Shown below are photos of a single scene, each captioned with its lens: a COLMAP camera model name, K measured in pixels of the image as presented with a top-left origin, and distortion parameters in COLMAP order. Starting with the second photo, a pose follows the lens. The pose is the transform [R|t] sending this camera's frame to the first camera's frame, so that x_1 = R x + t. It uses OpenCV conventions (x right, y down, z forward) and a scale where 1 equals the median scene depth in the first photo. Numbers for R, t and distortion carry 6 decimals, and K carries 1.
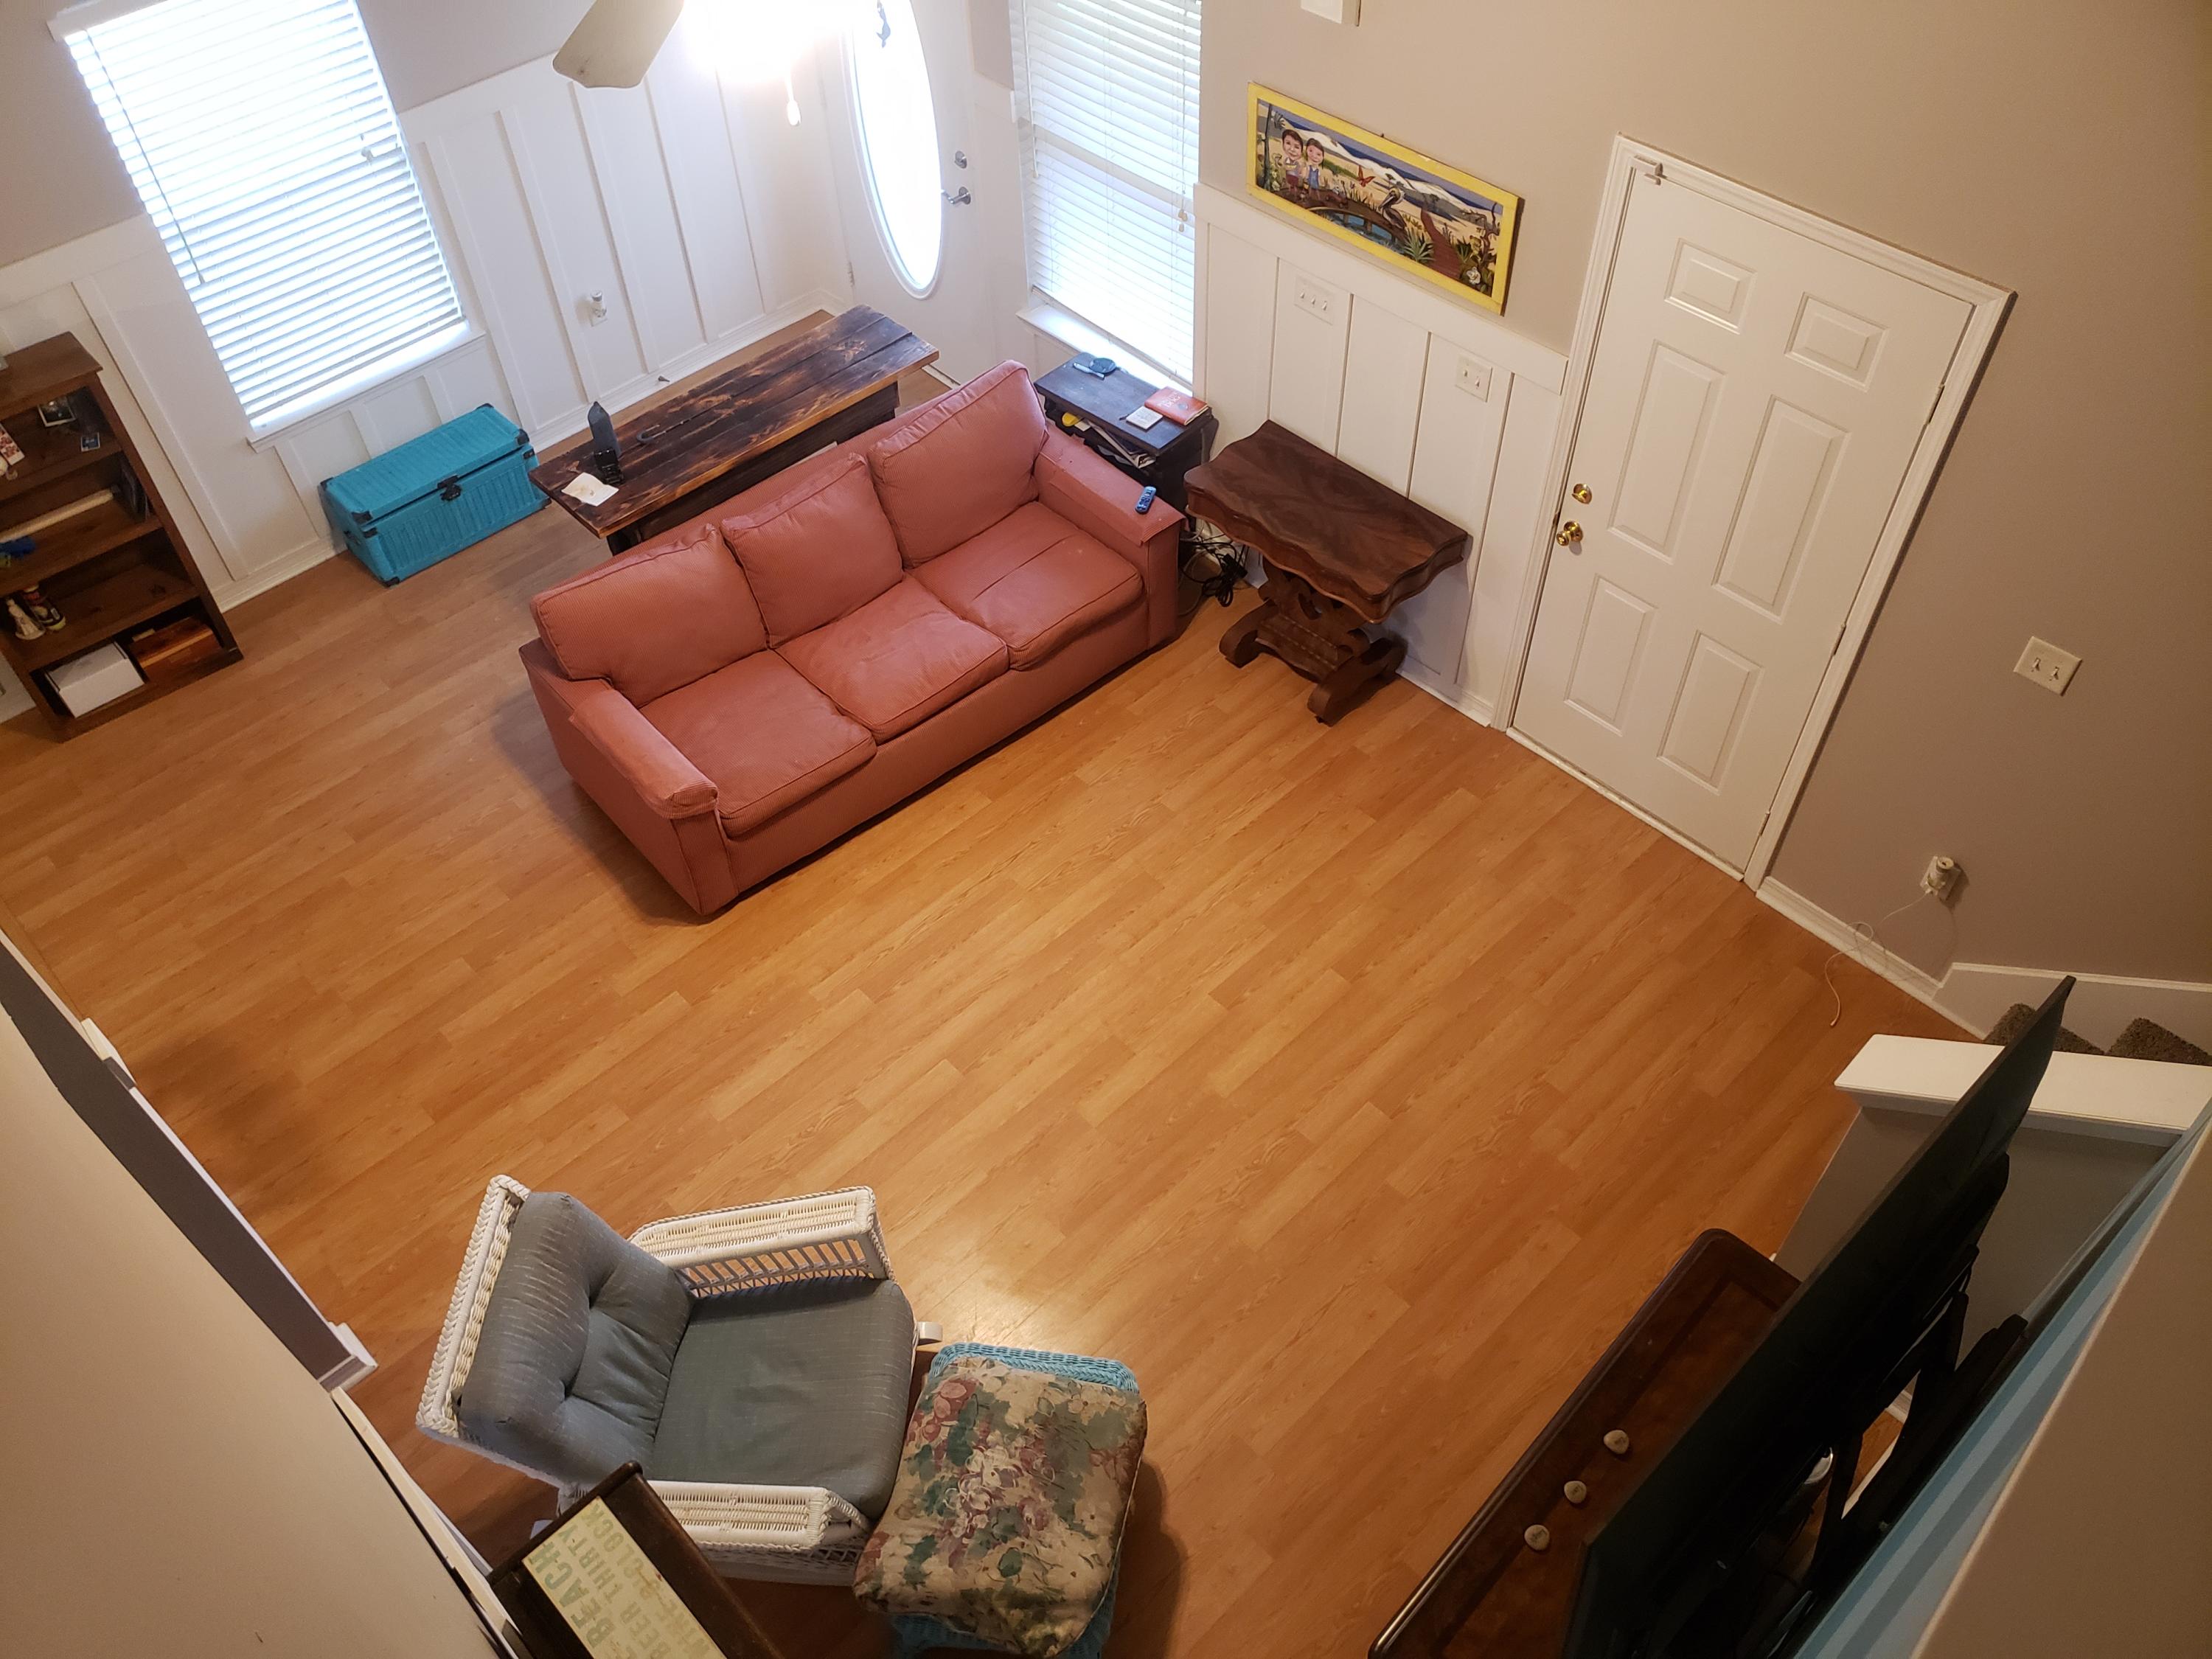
lens RADIAL K [[1710.1, 0, 1106.0], [0, 1710.1, 829.5], [0, 0, 1]] dist [0.020774, -0.018504]
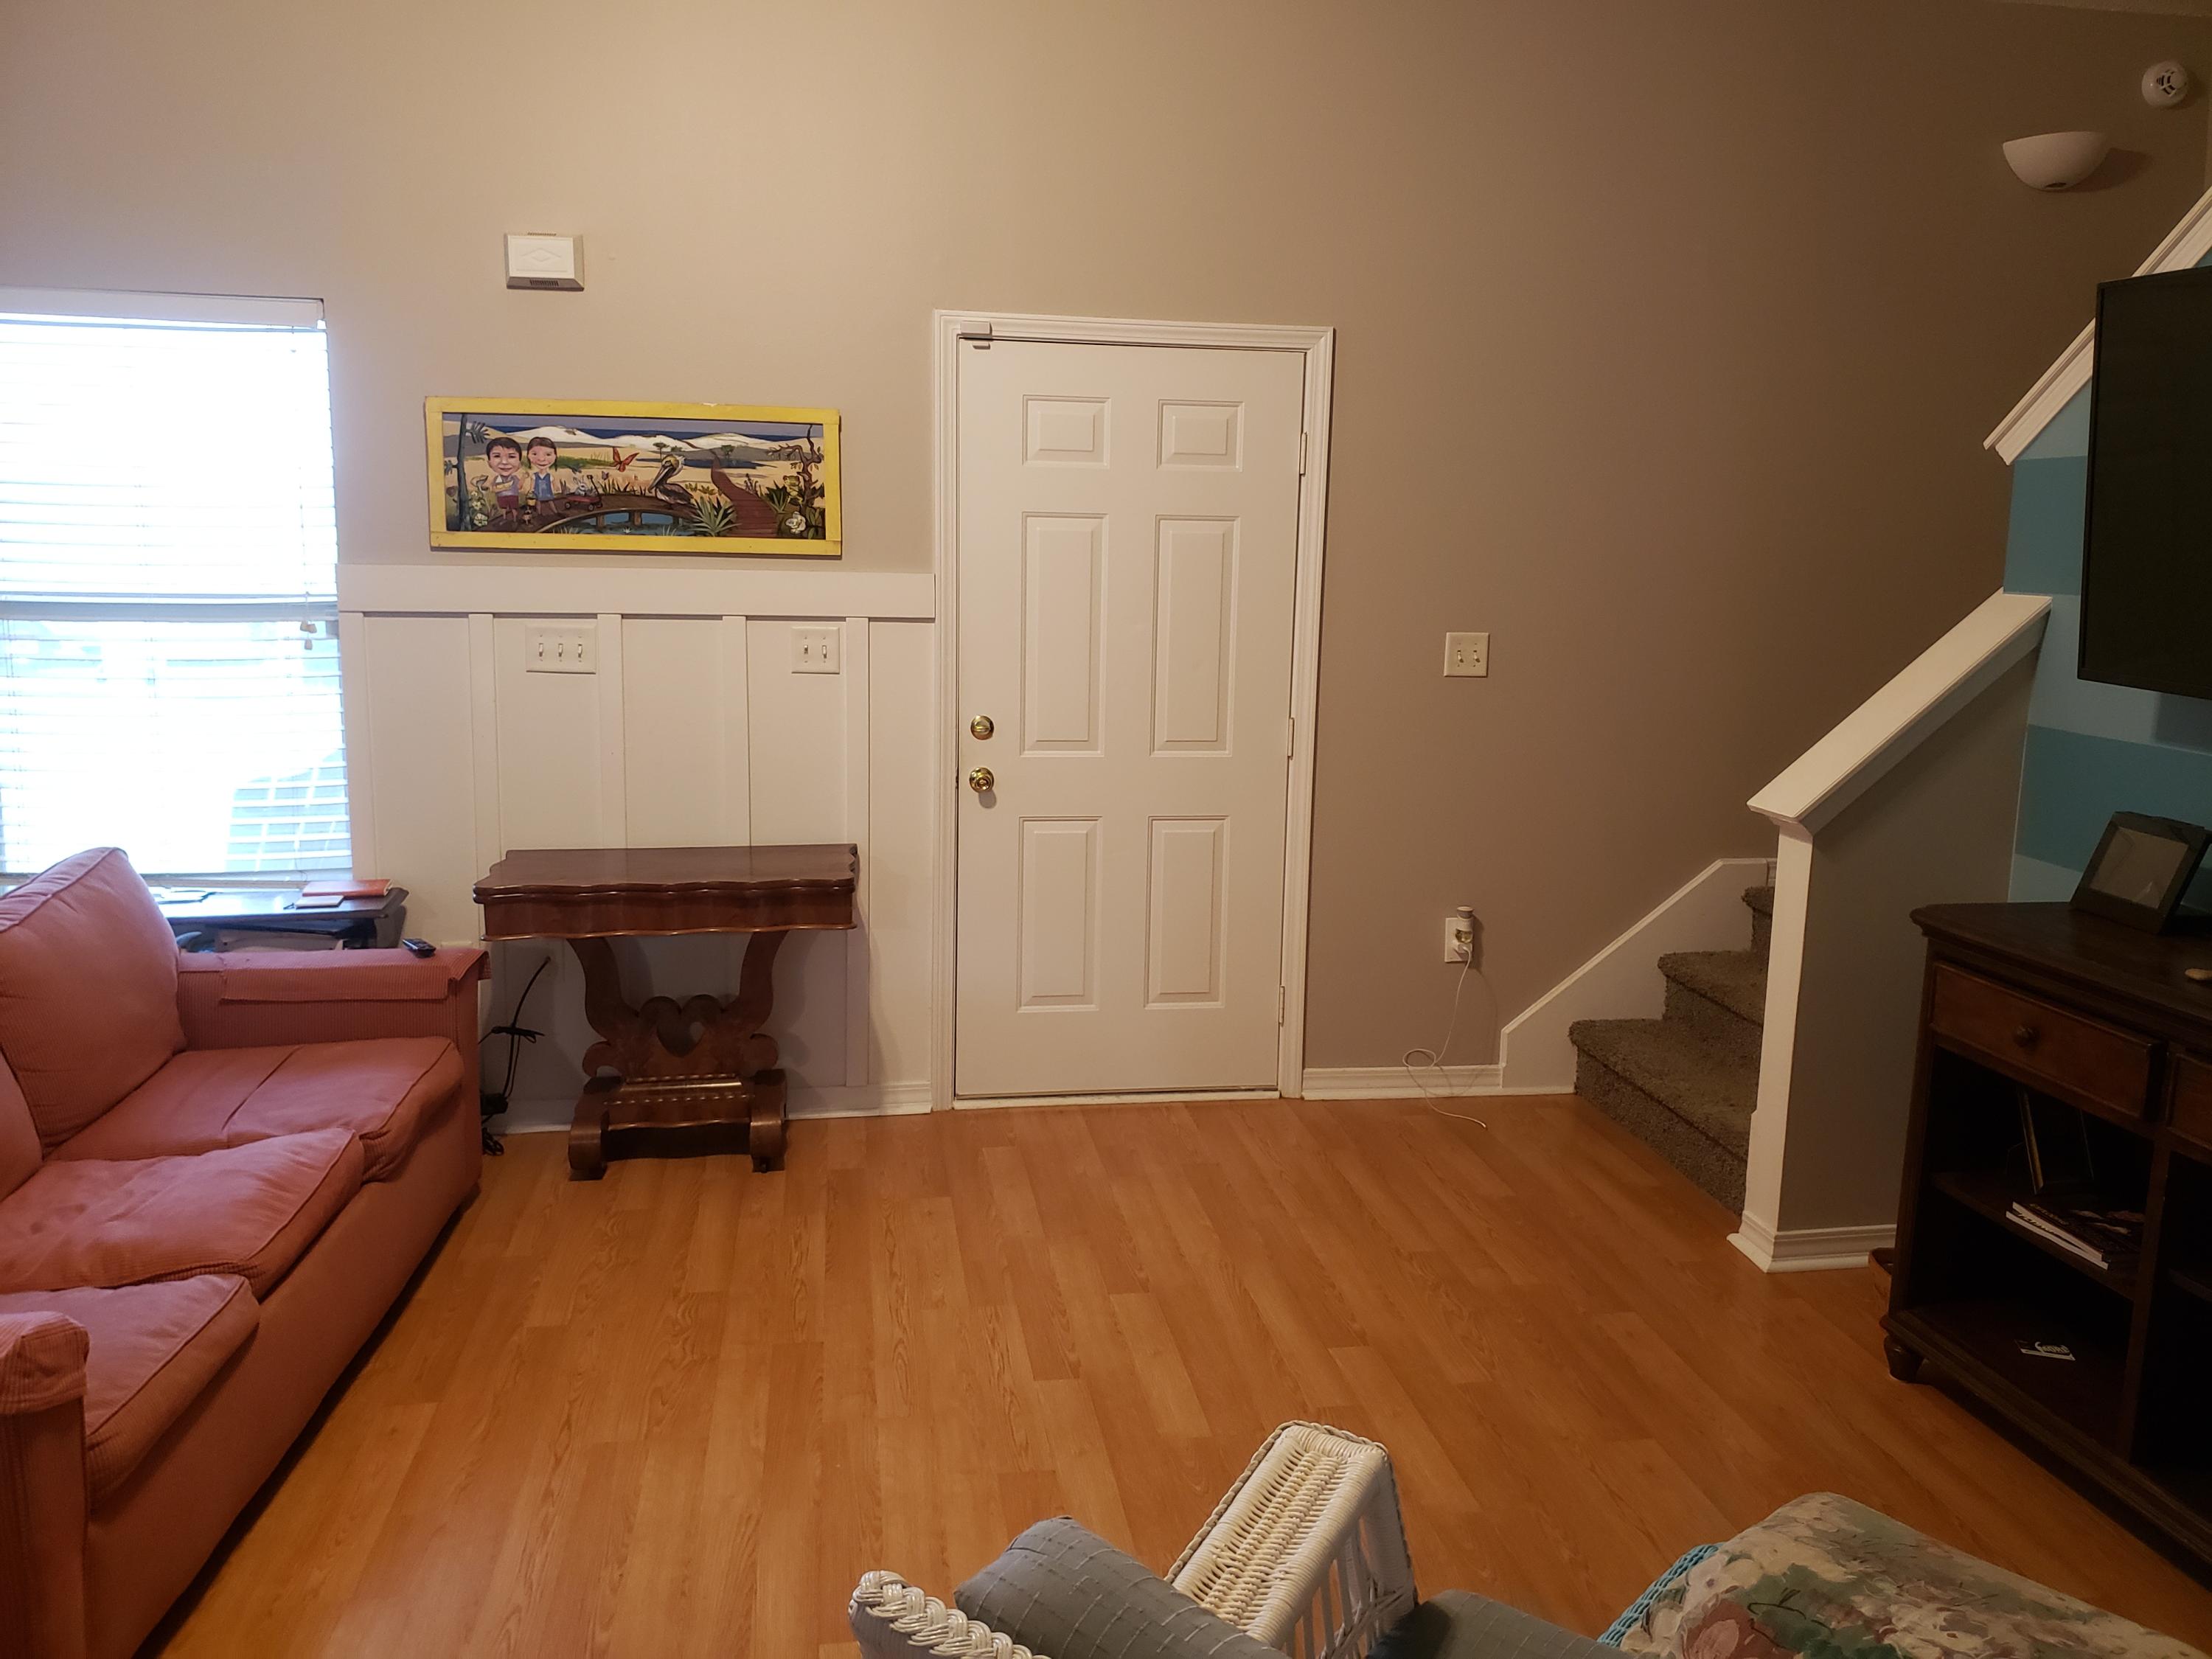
lens RADIAL K [[1710.1, 0, 1106.0], [0, 1710.1, 829.5], [0, 0, 1]] dist [0.020774, -0.018504]
pose [[0.570192, -0.101382, 0.815232, -0.419121], [0.596324, 0.733635, -0.325848, 0.173140], [-0.565047, 0.671938, 0.478770, 0.570845]]
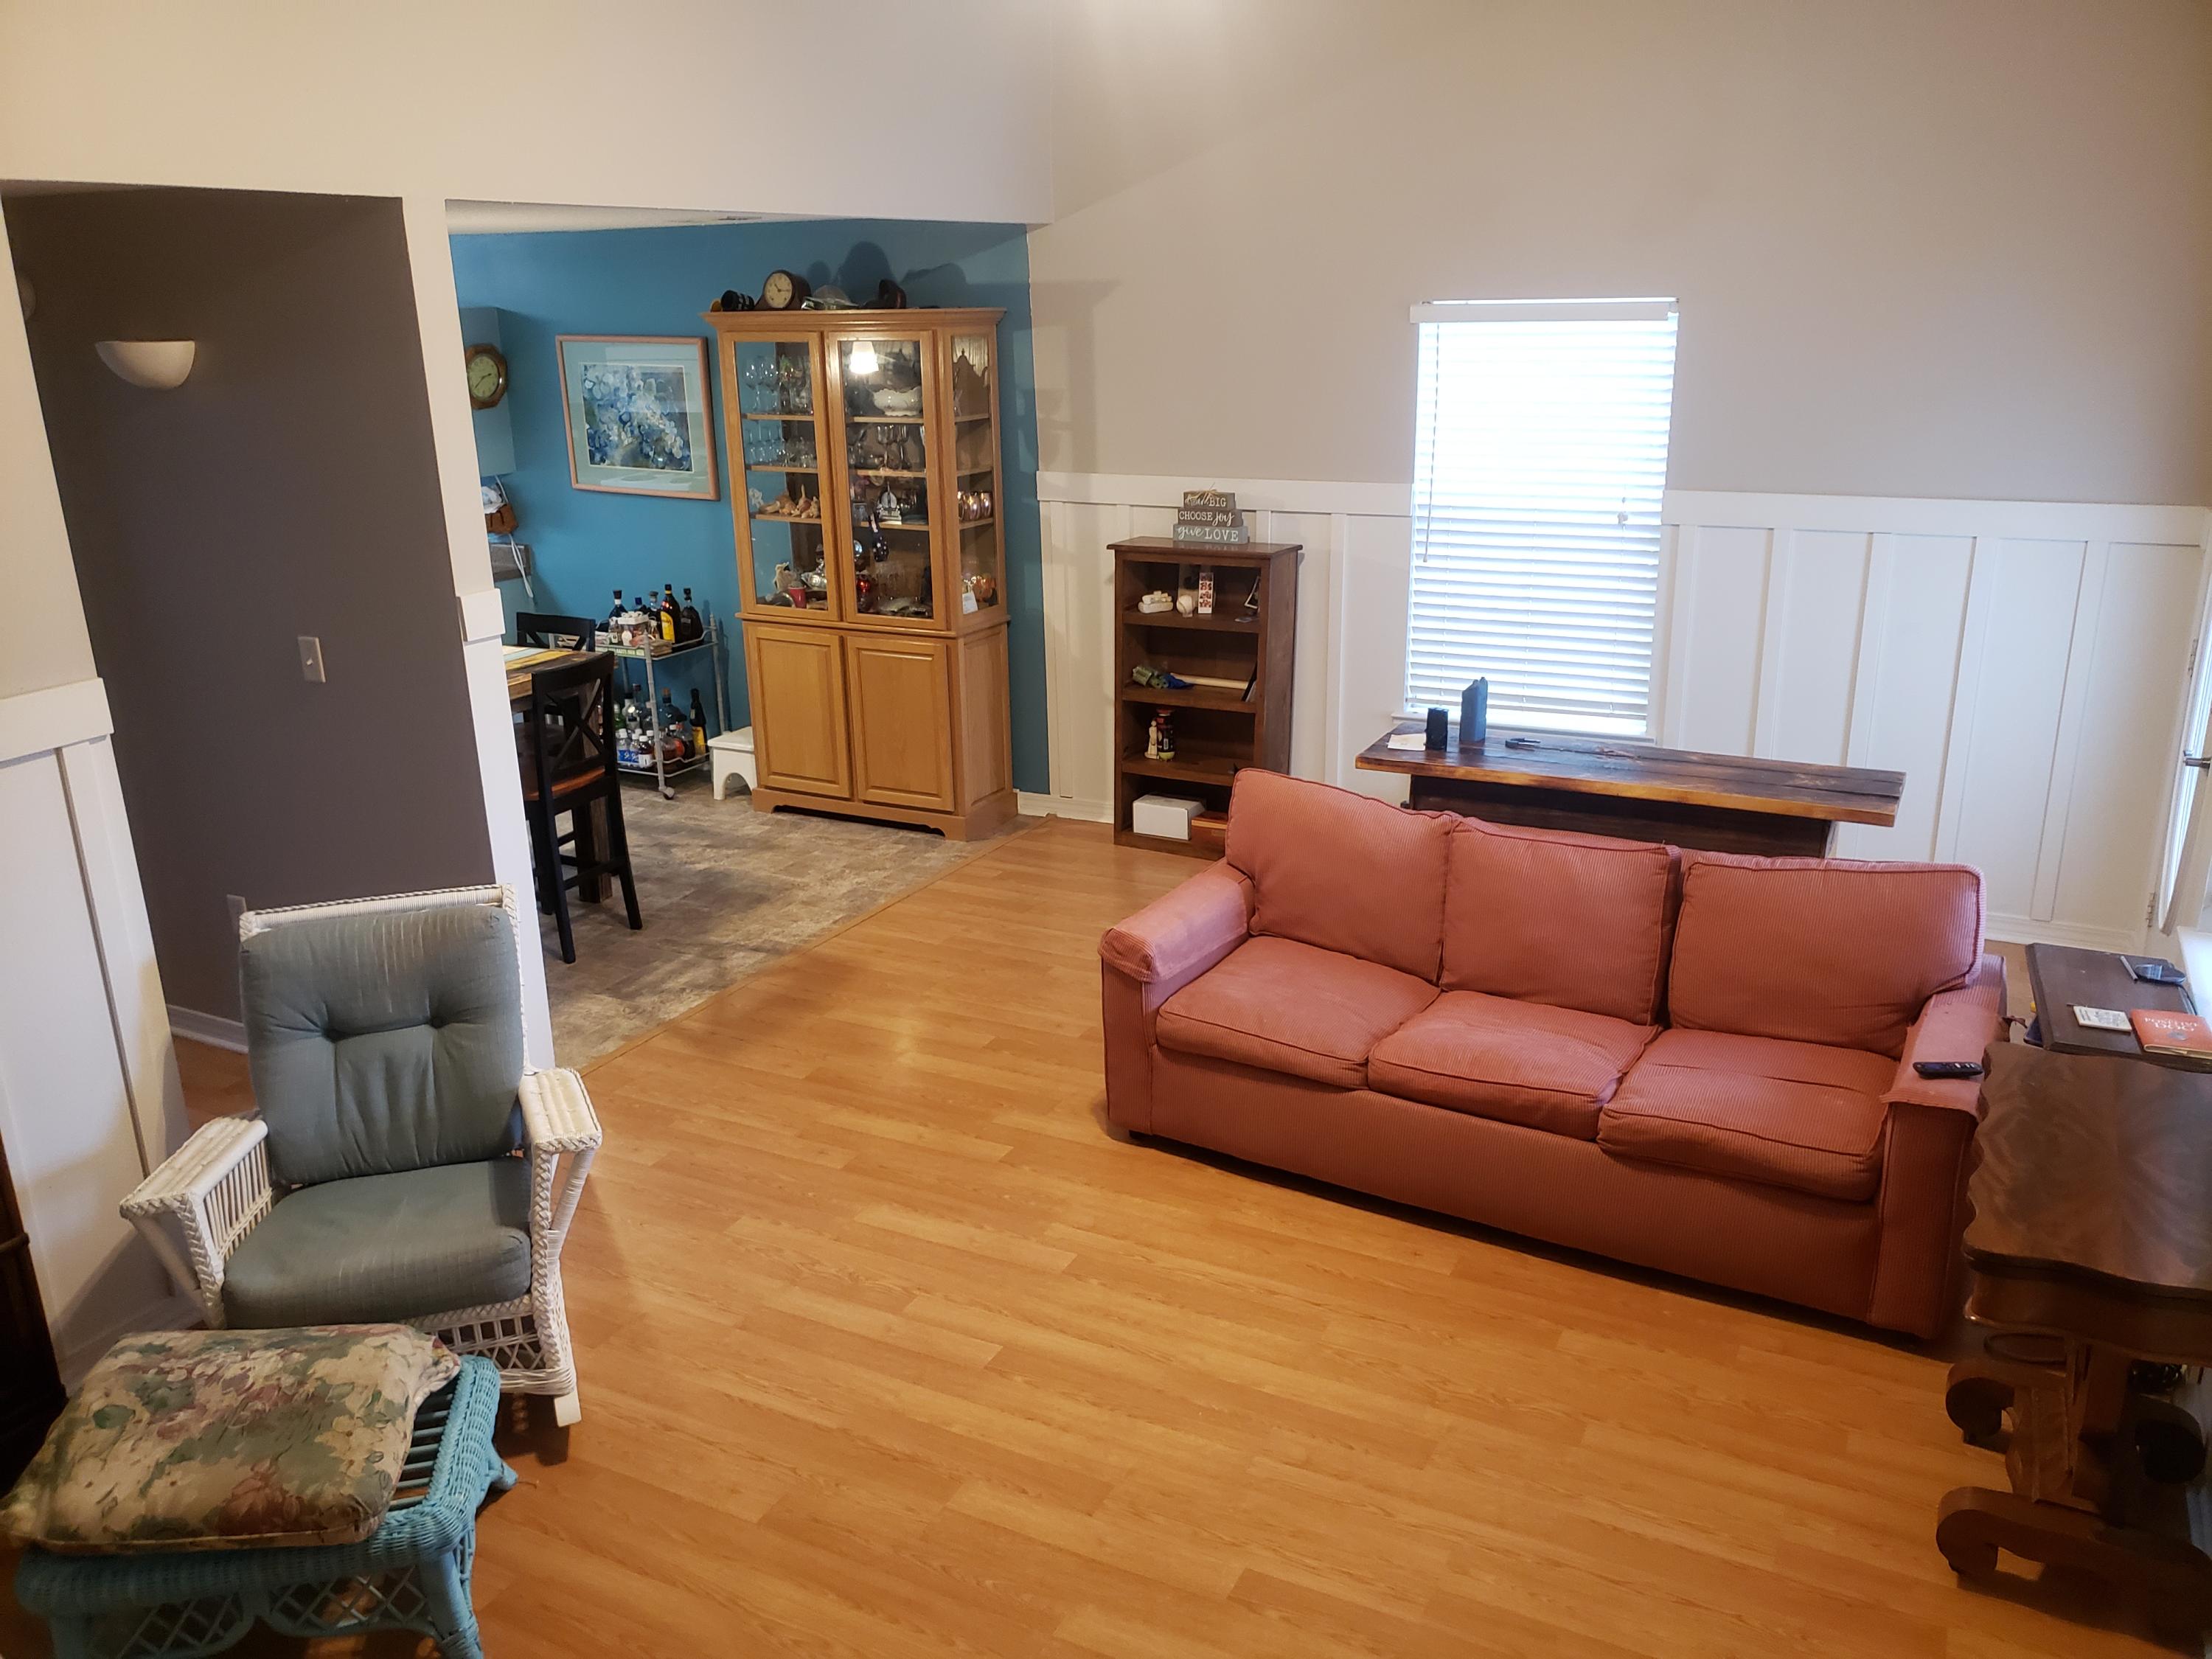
lens RADIAL K [[1734.2, 0, 1106.0], [0, 1734.2, 829.5], [0, 0, 1]] dist [0.049703, -0.004905]
pose [[0.326476, 0.300130, -0.896290, 0.523840], [-0.700340, 0.713627, -0.016137, -0.041517], [0.634774, 0.632976, 0.443175, 0.558658]]
